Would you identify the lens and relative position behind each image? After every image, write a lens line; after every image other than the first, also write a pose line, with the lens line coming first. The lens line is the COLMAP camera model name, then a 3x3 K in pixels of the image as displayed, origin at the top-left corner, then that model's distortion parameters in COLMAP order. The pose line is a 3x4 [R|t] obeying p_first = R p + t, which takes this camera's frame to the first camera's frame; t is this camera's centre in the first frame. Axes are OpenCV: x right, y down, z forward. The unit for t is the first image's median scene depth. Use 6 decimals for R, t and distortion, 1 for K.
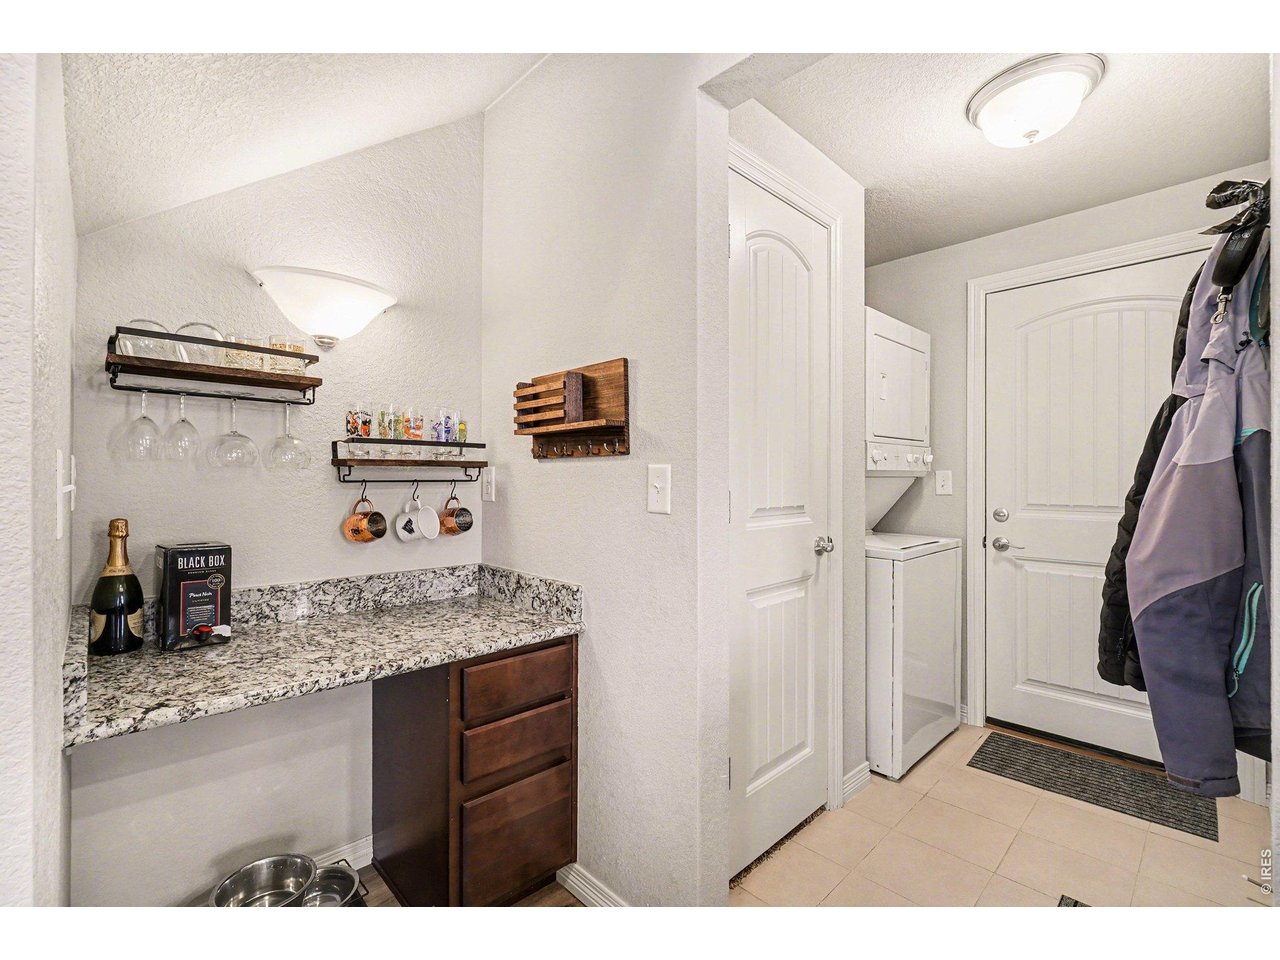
lens RADIAL K [[591.7, 0, 640.6], [0, 591.7, 477.8], [0, 0, 1]] dist [-0.013403, 0.000564]
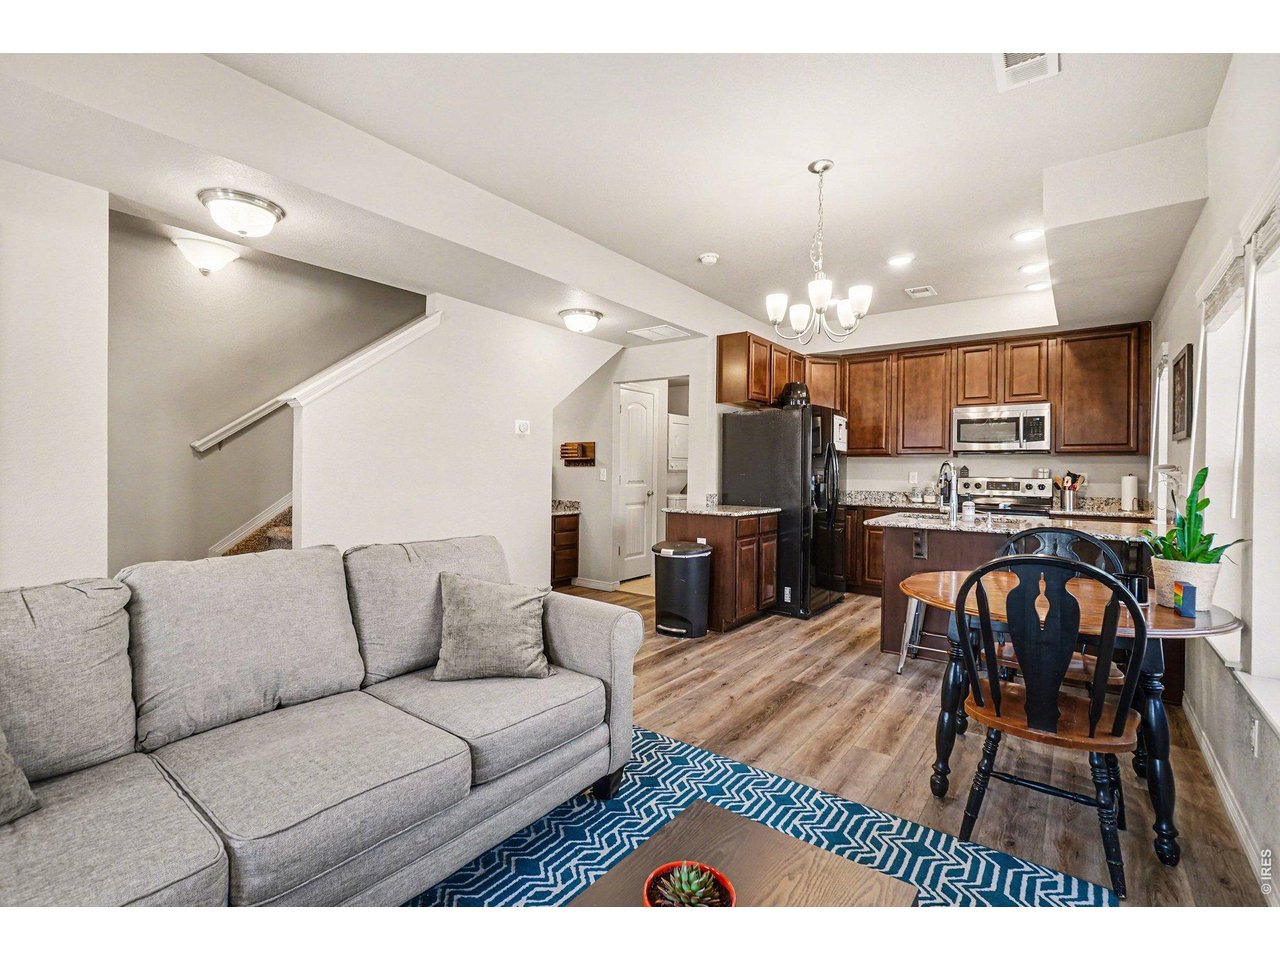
lens RADIAL K [[591.7, 0, 643.1], [0, 591.7, 481.0], [0, 0, 1]] dist [-0.013403, 0.000564]
pose [[0.987961, 0.006690, 0.154558, -0.275662], [-0.009661, 0.999783, 0.018483, -0.014139], [-0.154401, -0.019753, 0.987811, -2.628064]]
